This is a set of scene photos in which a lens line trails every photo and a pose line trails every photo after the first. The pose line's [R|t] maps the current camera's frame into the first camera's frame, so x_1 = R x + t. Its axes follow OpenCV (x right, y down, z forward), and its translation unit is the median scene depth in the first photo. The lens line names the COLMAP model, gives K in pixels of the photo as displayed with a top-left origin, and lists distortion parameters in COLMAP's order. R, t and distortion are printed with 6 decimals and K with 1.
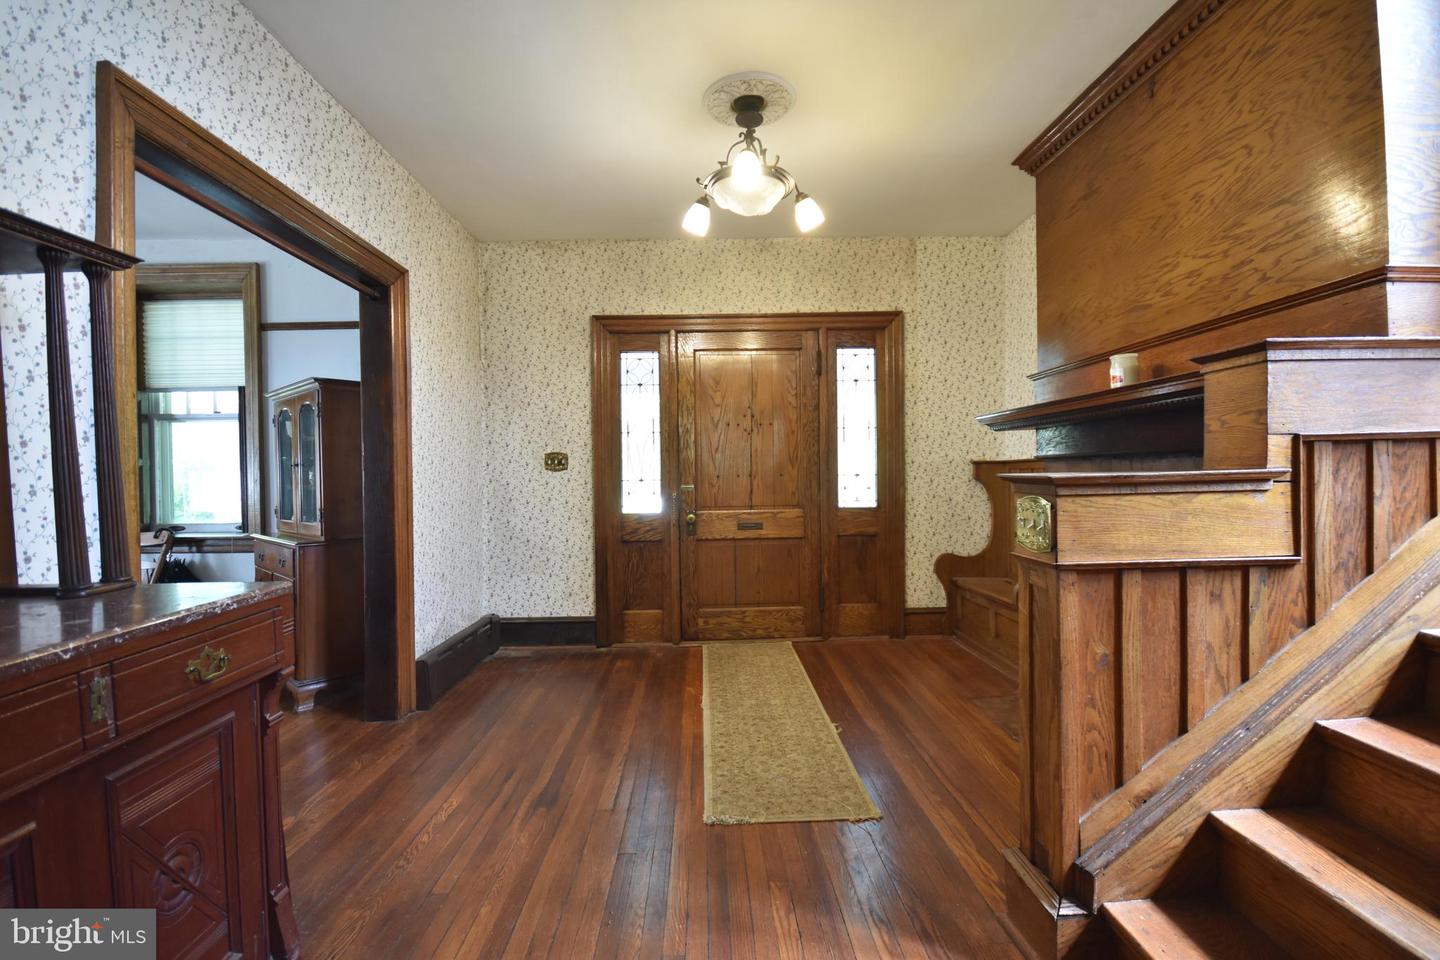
lens RADIAL K [[633.3, 0, 721.5], [0, 633.3, 486.0], [0, 0, 1]] dist [0.012387, -0.012502]
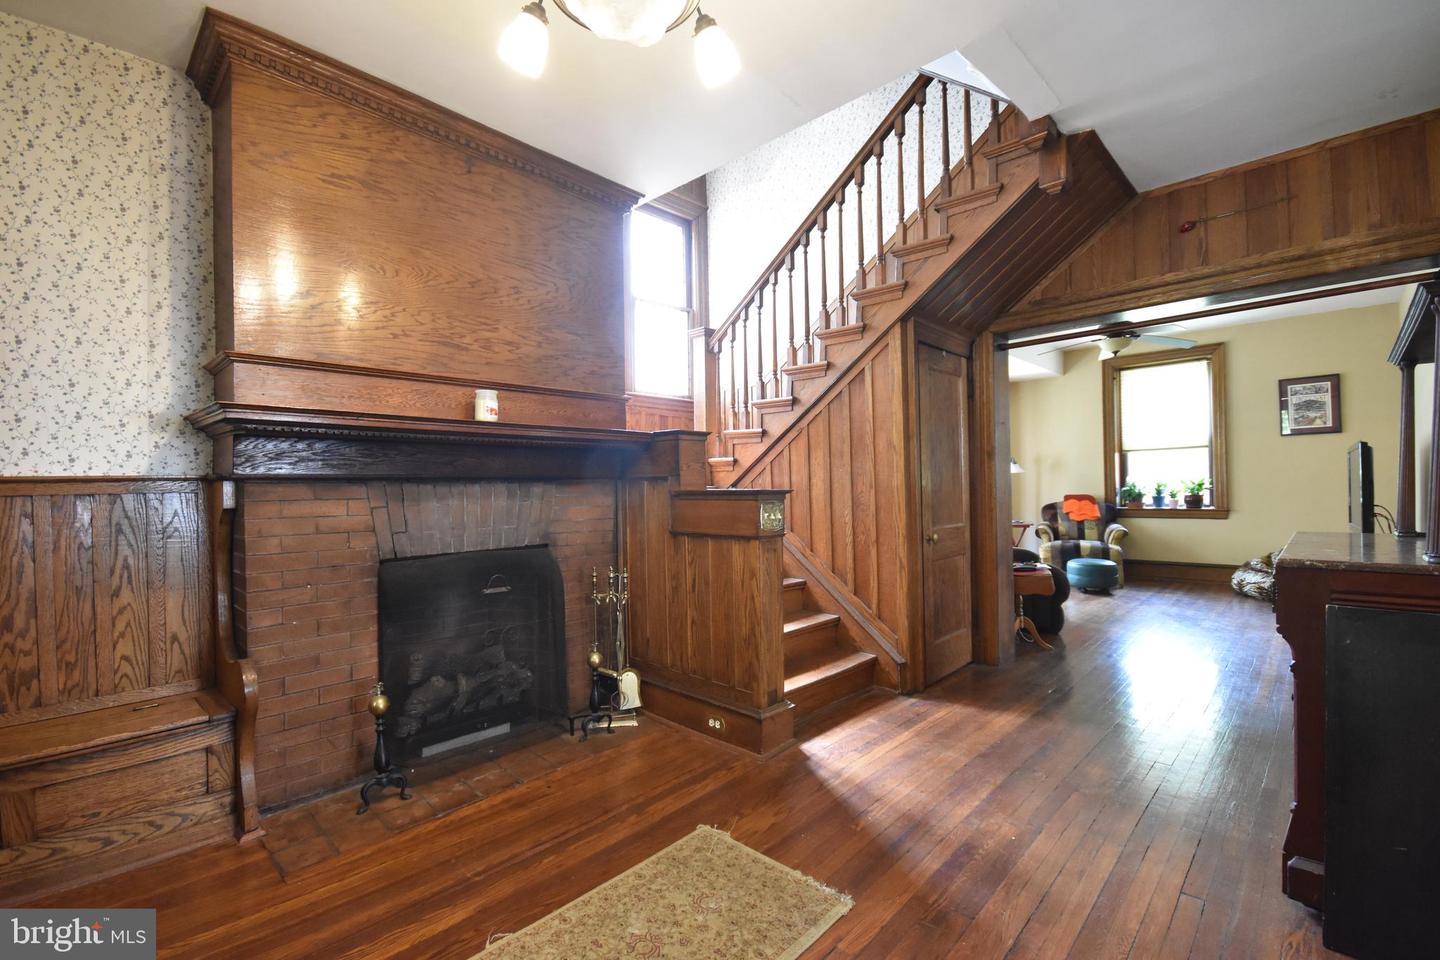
lens RADIAL K [[633.3, 0, 721.5], [0, 633.3, 486.0], [0, 0, 1]] dist [0.012387, -0.012502]
pose [[-0.700128, 0.029332, 0.713414, -0.253922], [0.039267, 0.999226, -0.002547, -0.010448], [-0.712937, 0.026230, -0.700738, 0.836599]]
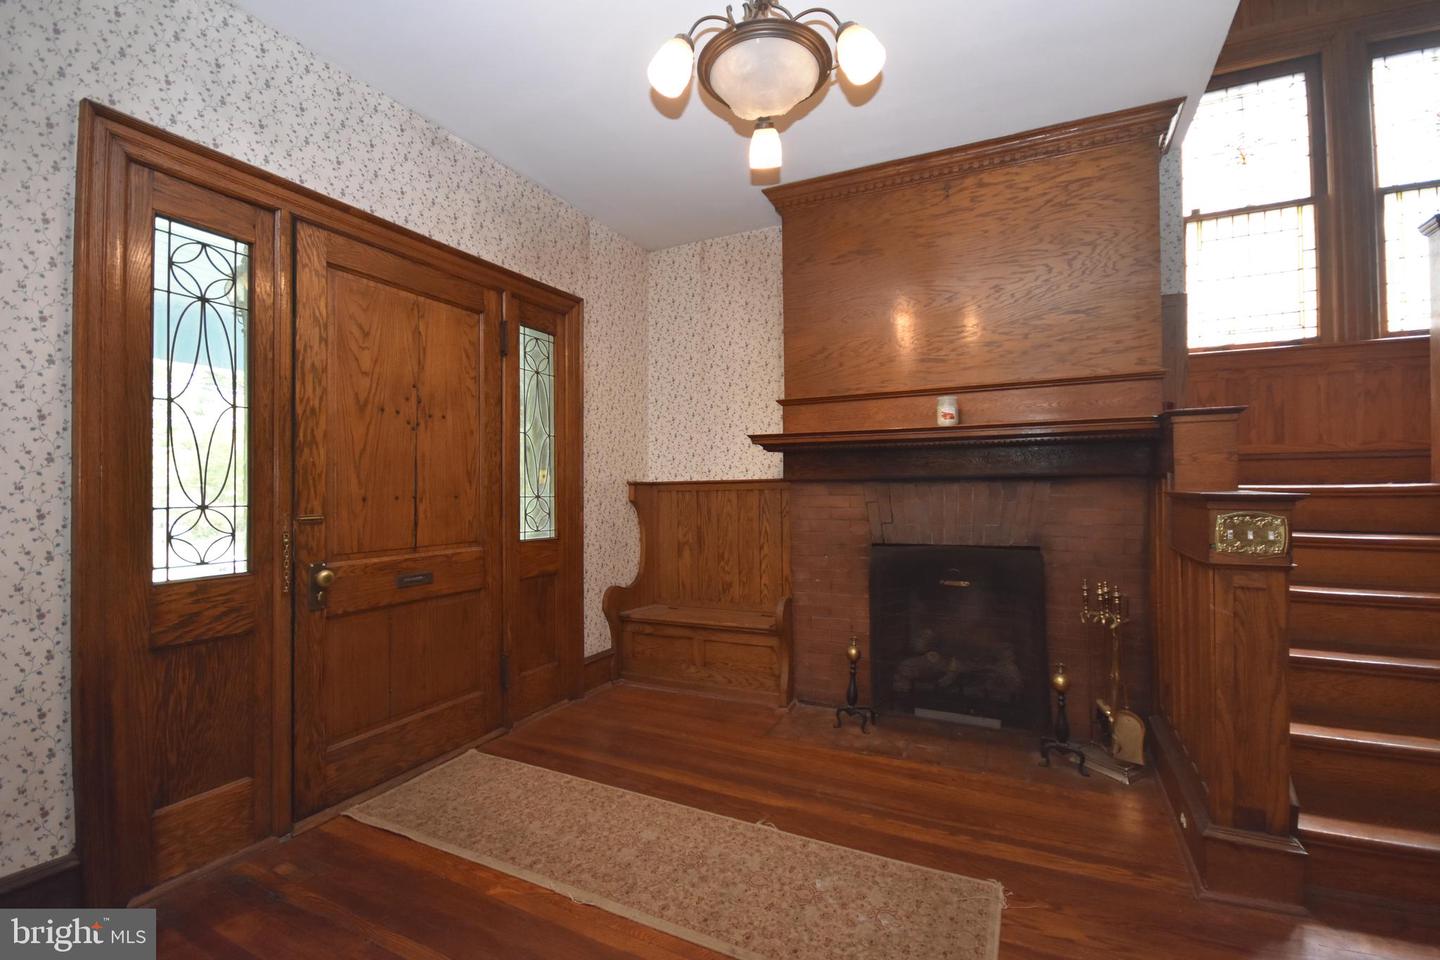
lens RADIAL K [[633.3, 0, 721.5], [0, 633.3, 486.0], [0, 0, 1]] dist [0.012387, -0.012502]
pose [[0.475244, 0.018014, 0.879670, -0.354028], [0.016043, 0.999447, -0.029135, -0.004678], [-0.879708, 0.027959, 0.474692, 0.452713]]
